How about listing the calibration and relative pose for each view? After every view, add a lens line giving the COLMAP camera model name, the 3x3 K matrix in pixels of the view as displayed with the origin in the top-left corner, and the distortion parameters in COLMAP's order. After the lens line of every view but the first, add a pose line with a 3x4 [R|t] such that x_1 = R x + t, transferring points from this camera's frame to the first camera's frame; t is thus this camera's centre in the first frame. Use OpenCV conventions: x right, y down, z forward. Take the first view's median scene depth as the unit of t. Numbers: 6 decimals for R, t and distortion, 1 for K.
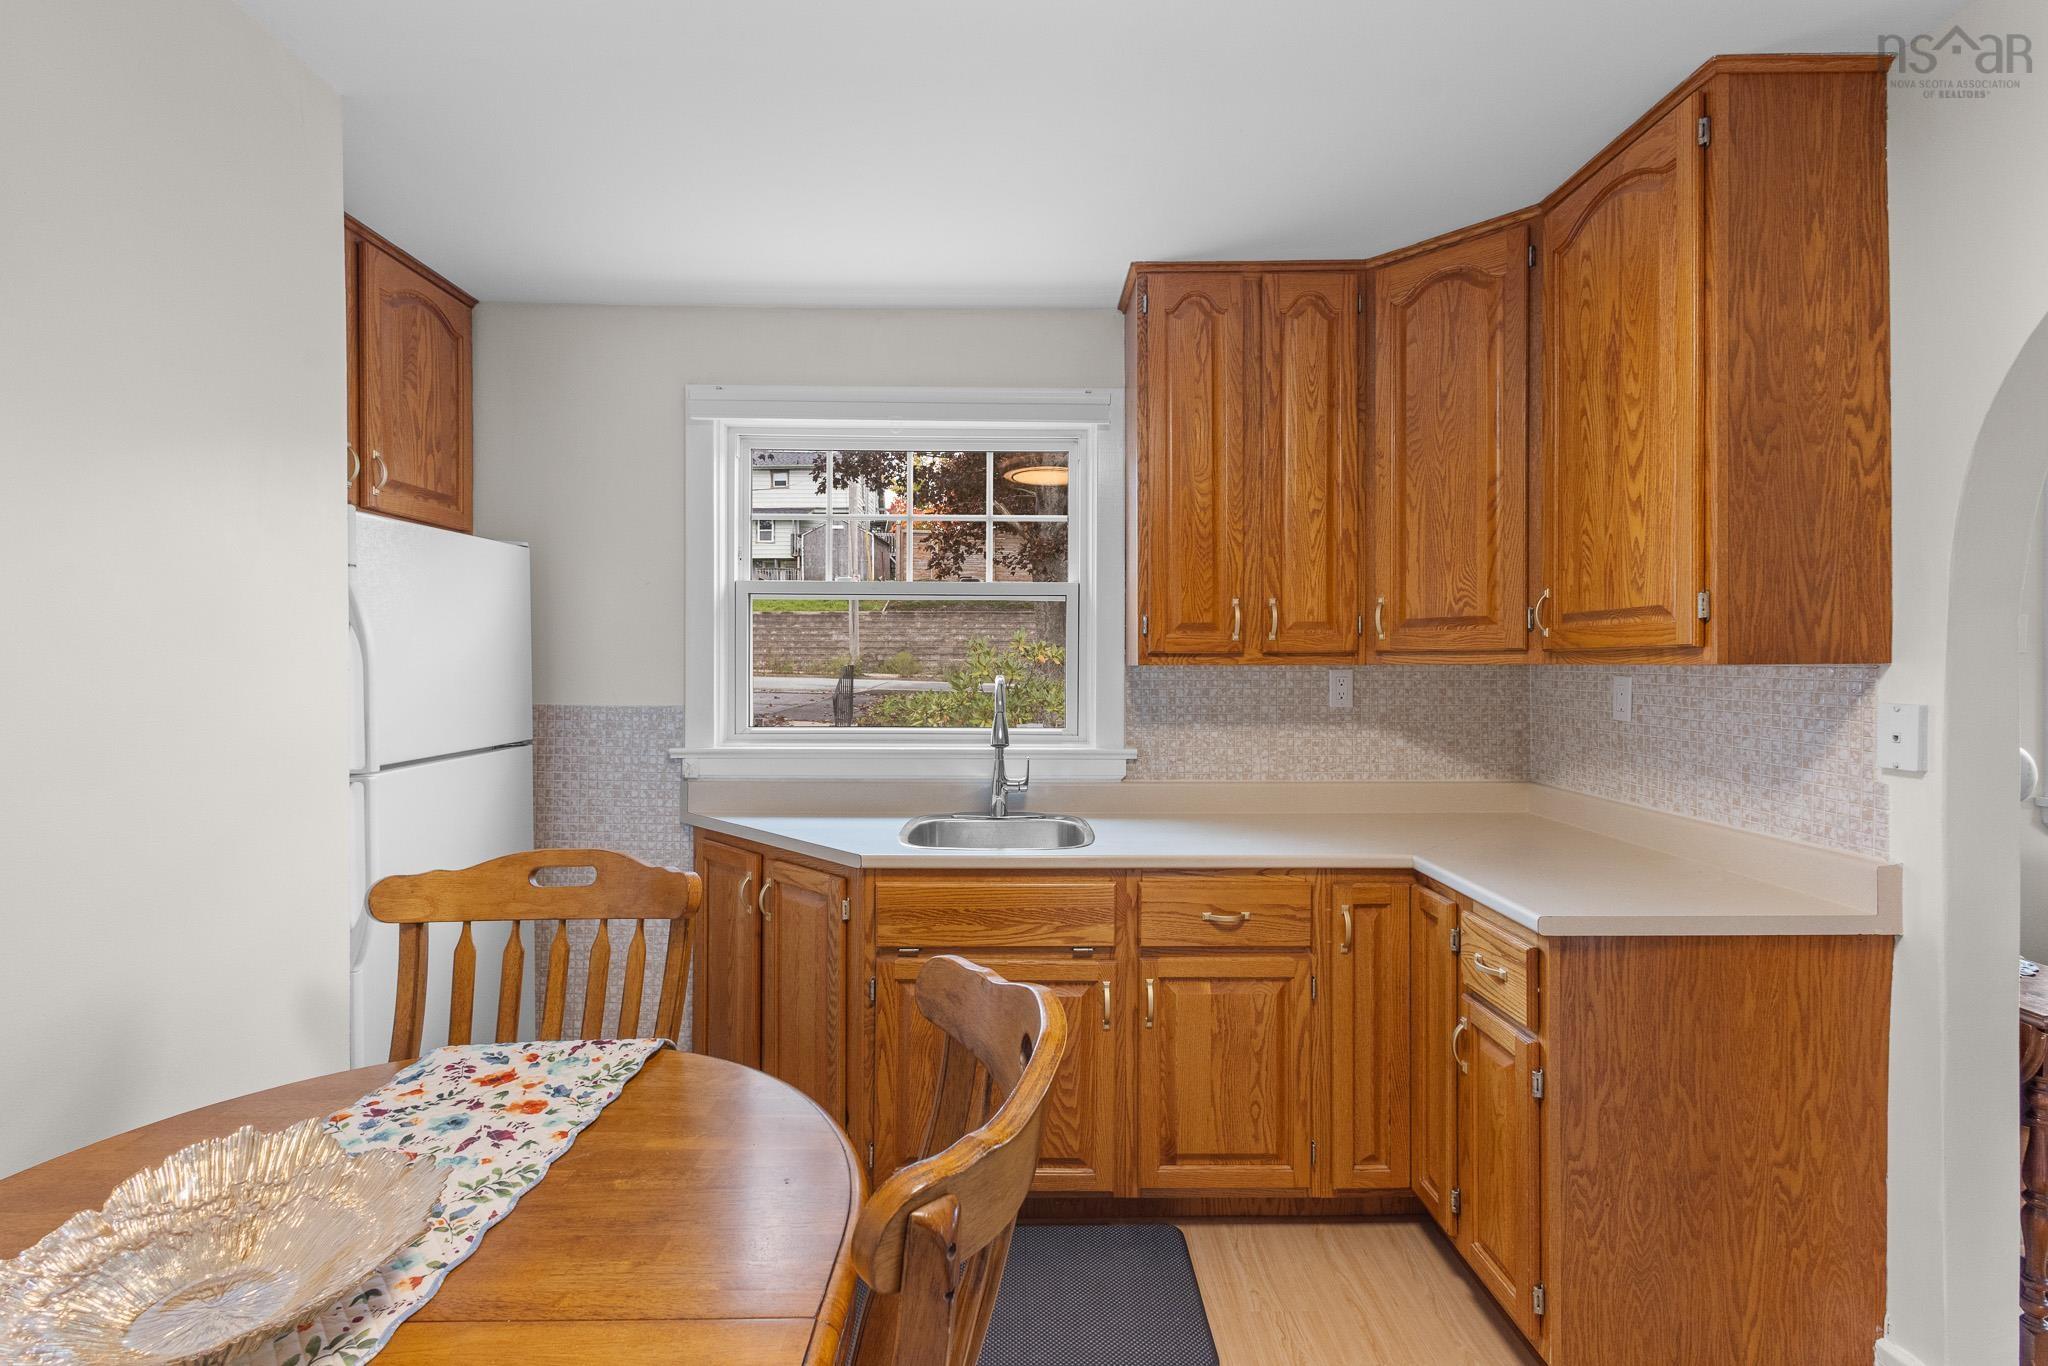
lens RADIAL K [[943.8, 0, 1031.2], [0, 943.8, 673.6], [0, 0, 1]] dist [0.012960, -0.002222]
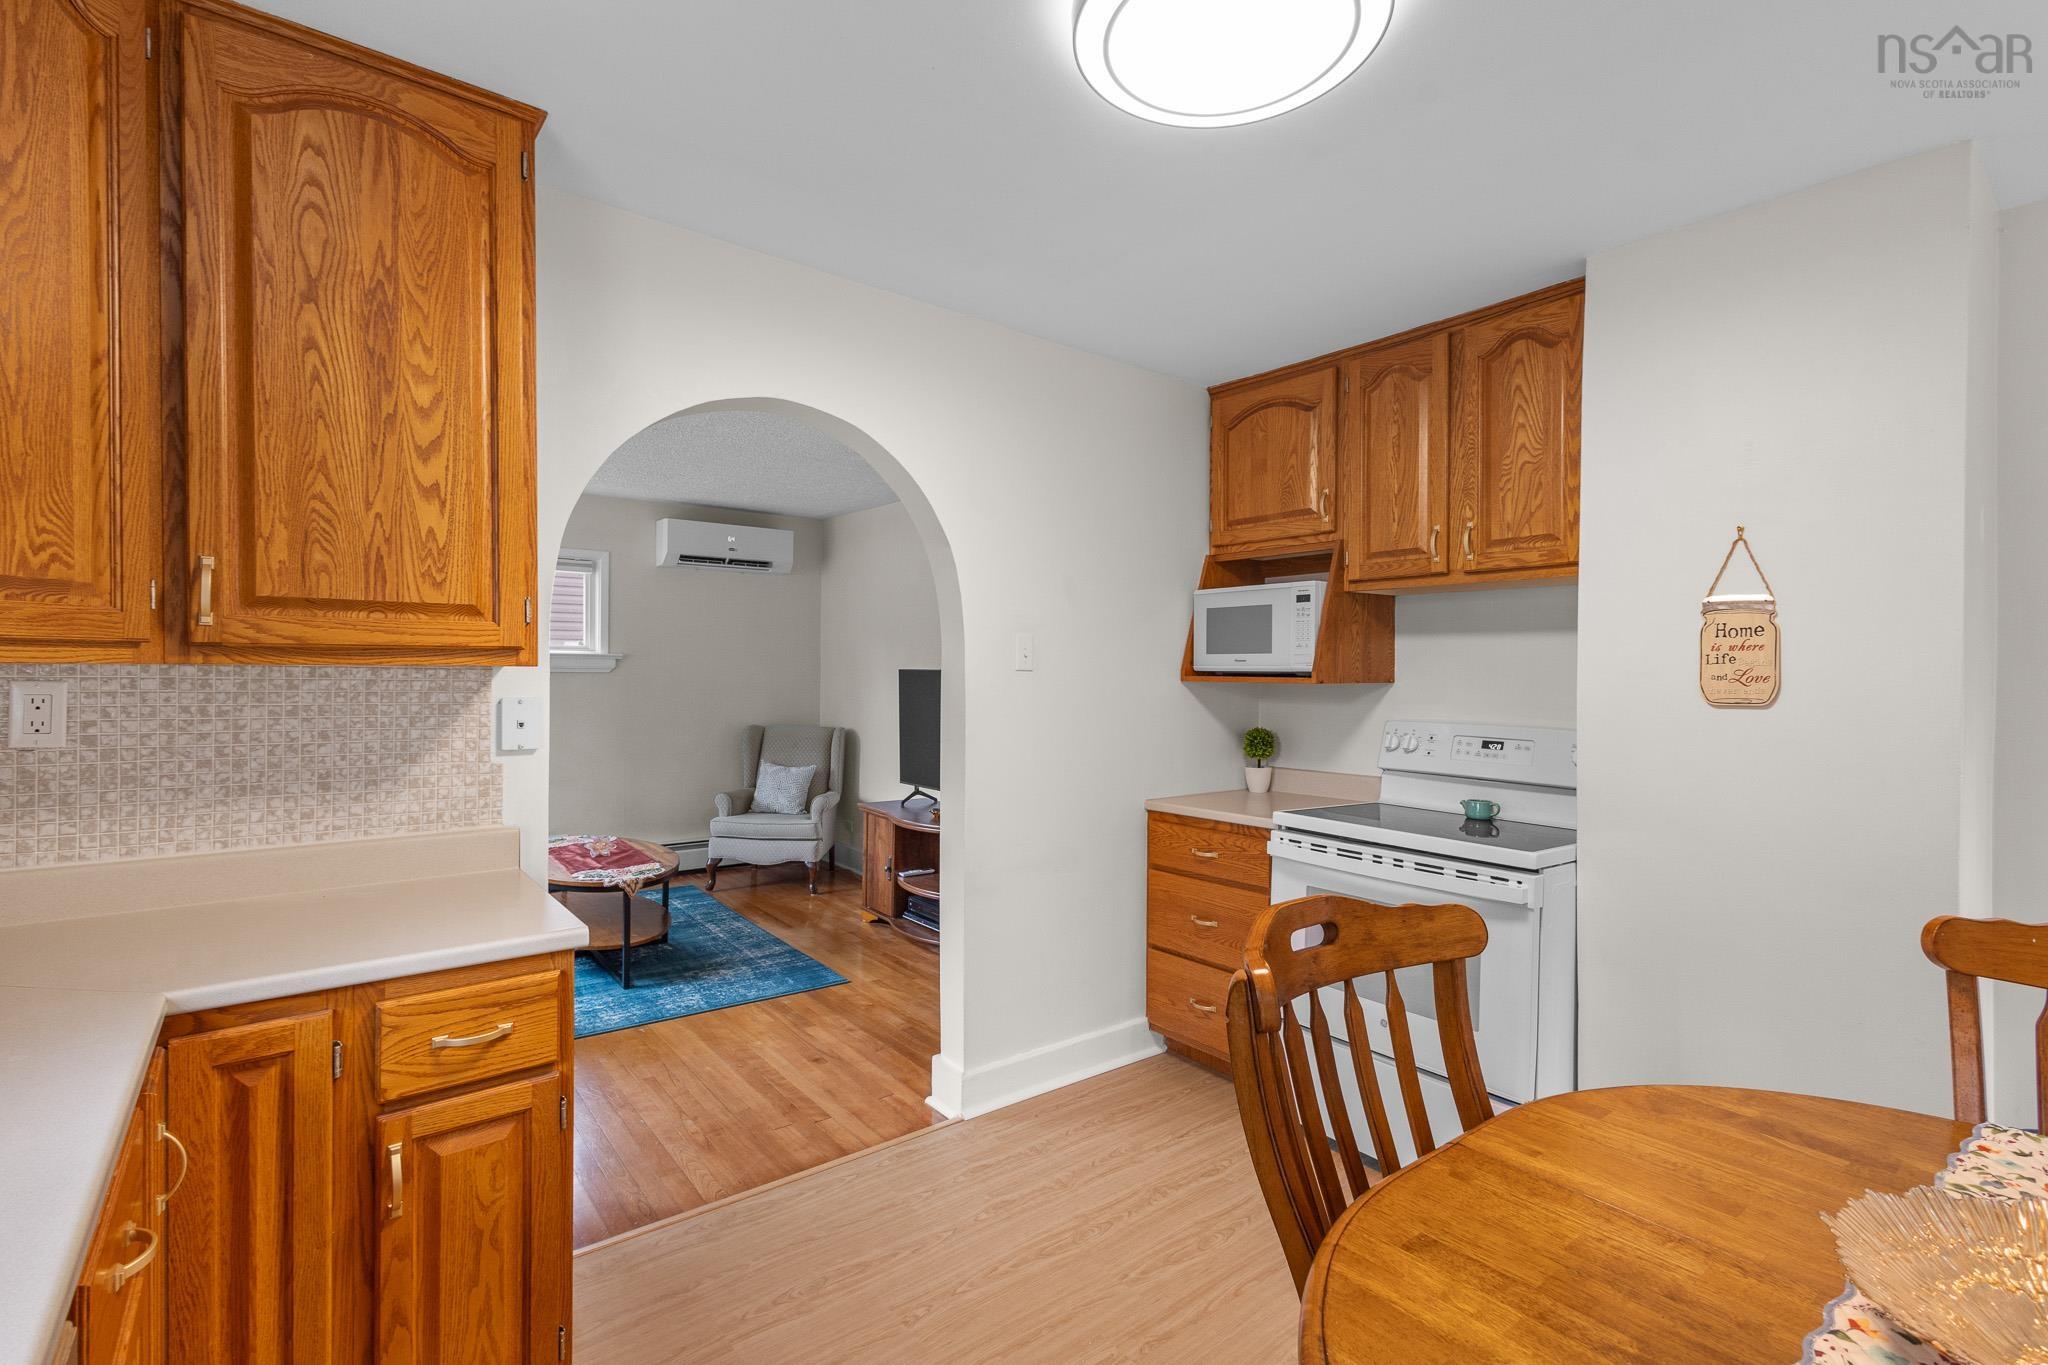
lens RADIAL K [[943.8, 0, 1028.6], [0, 943.8, 679.8], [0, 0, 1]] dist [0.012960, -0.002222]
pose [[-0.606803, -0.010366, 0.794785, -0.376624], [0.004646, 0.999852, 0.016588, -0.007065], [-0.794839, 0.013759, -0.606665, 0.931853]]
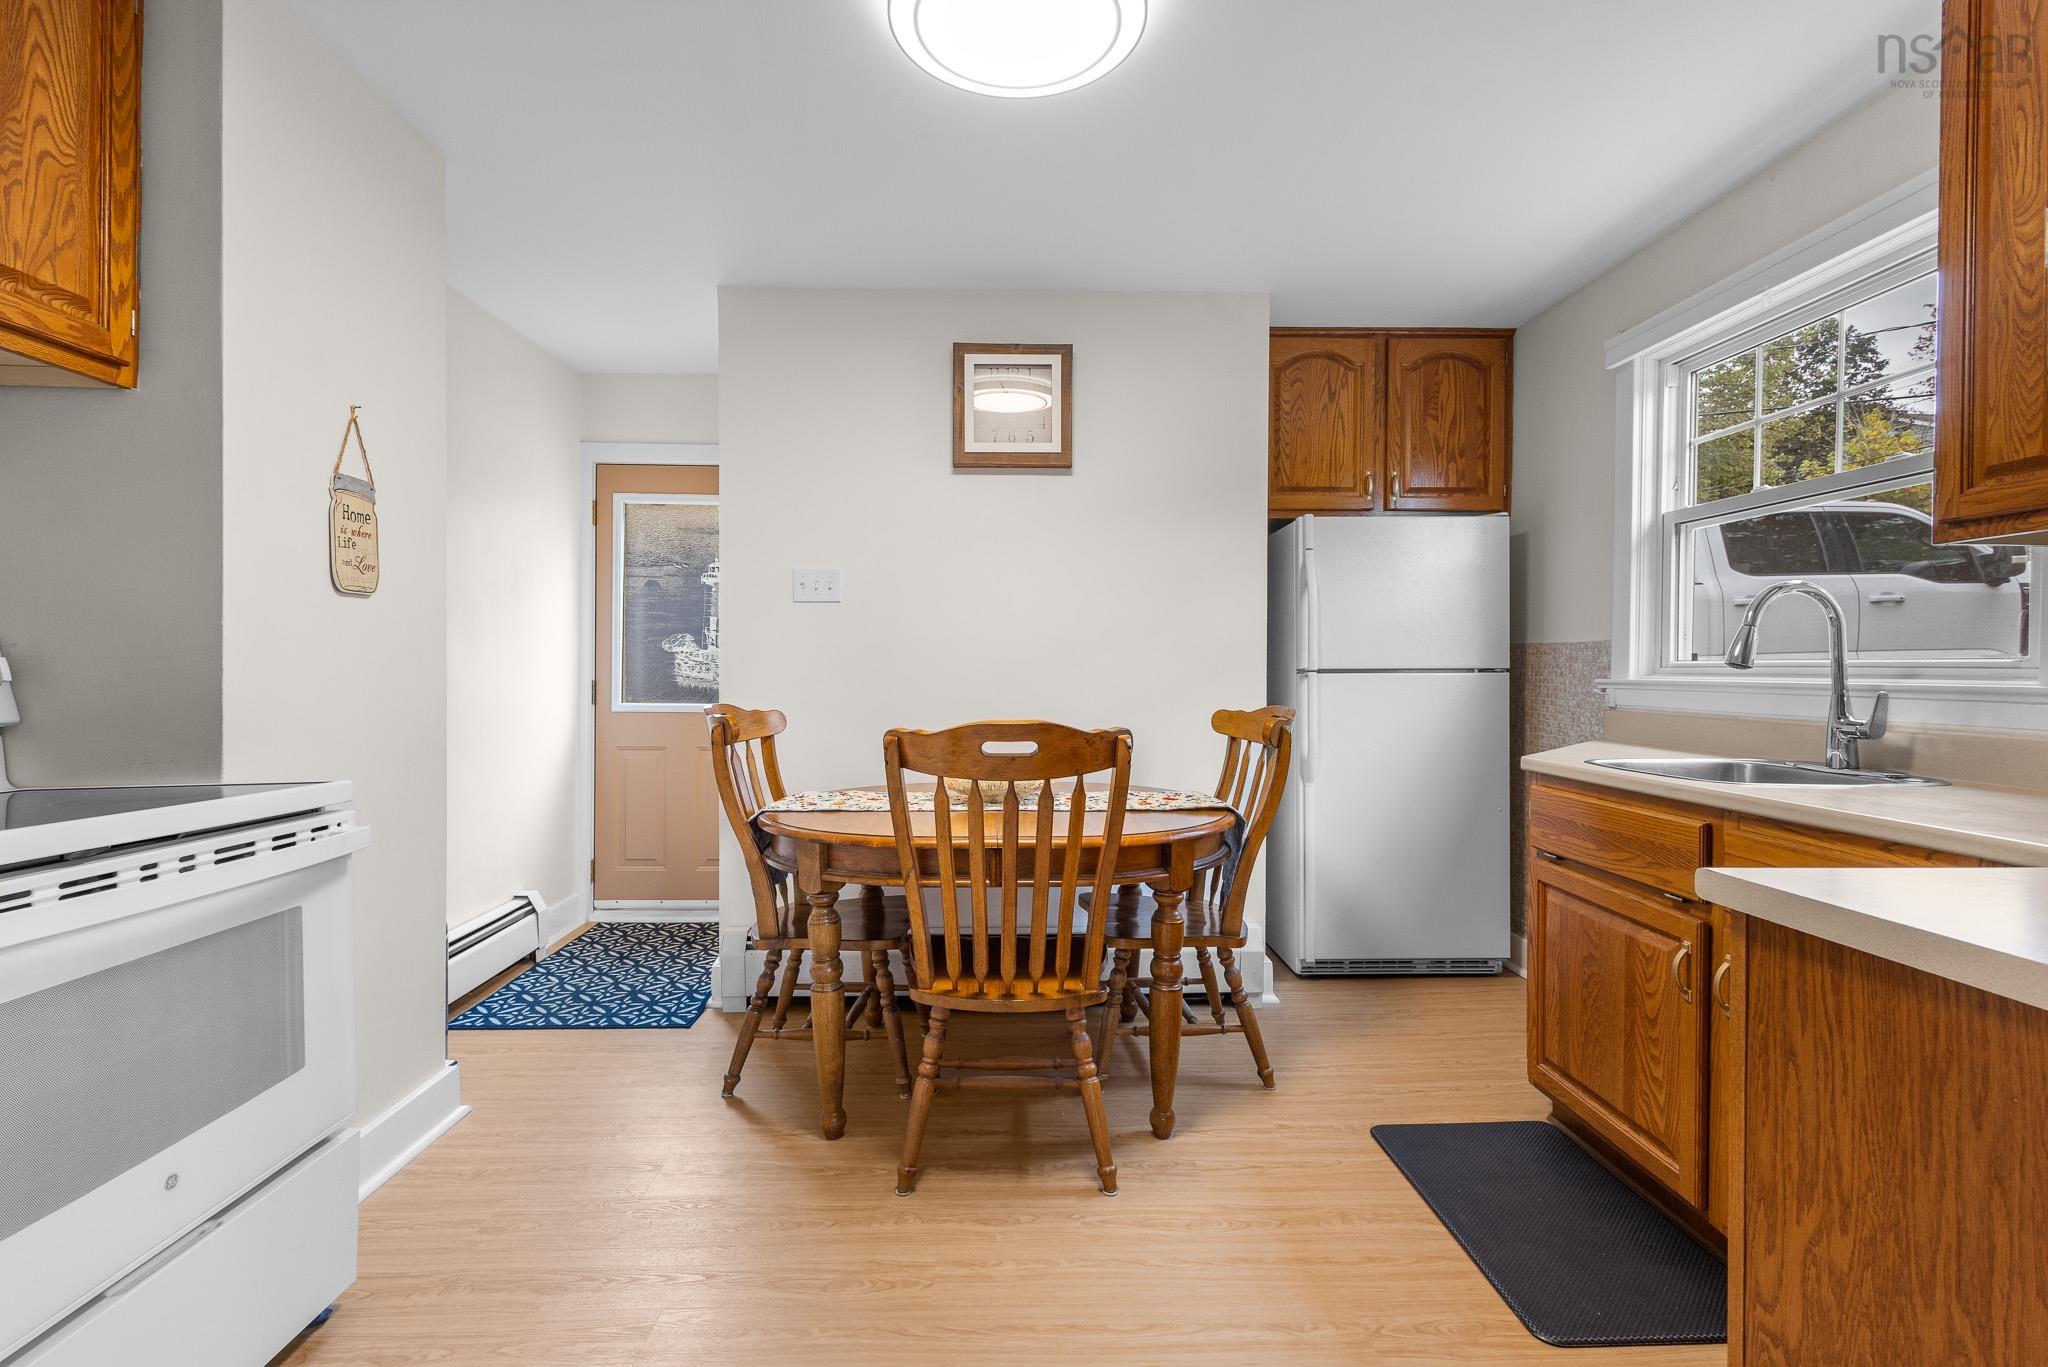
lens RADIAL K [[943.8, 0, 1023.2], [0, 943.8, 683.1], [0, 0, 1]] dist [0.012960, -0.002222]
pose [[0.008290, 0.012943, -0.999882, 0.882539], [-0.017082, 0.999772, 0.012800, 0.102466], [0.999820, 0.016974, 0.008509, 0.416003]]
